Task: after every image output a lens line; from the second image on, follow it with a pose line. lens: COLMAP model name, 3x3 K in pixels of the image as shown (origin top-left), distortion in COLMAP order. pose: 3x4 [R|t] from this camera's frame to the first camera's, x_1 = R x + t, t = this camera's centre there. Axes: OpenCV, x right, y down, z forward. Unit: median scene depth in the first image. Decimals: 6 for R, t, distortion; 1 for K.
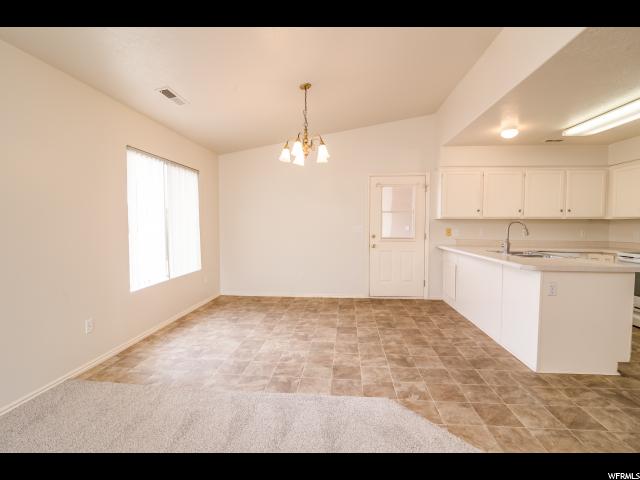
lens RADIAL K [[302.9, 0, 327.0], [0, 302.9, 232.1], [0, 0, 1]] dist [-0.008433, -0.001752]
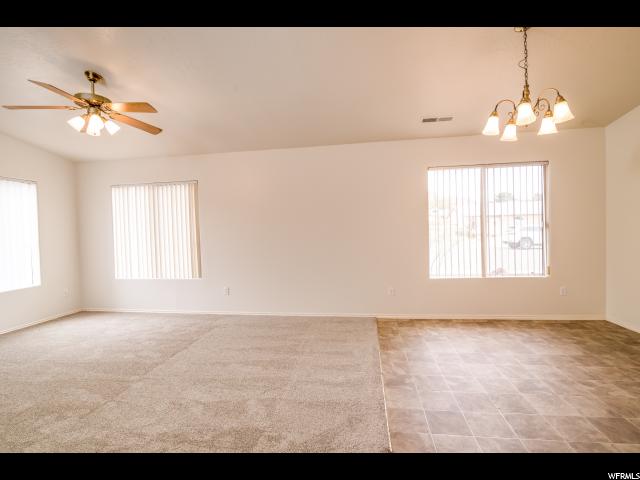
lens RADIAL K [[307.4, 0, 326.5], [0, 307.4, 238.1], [0, 0, 1]] dist [-0.014476, -0.002443]
pose [[-0.084791, 0.022657, -0.996141, 0.535931], [0.002017, 0.999743, 0.022567, -0.007699], [0.996397, -0.000095, -0.084815, 0.494020]]
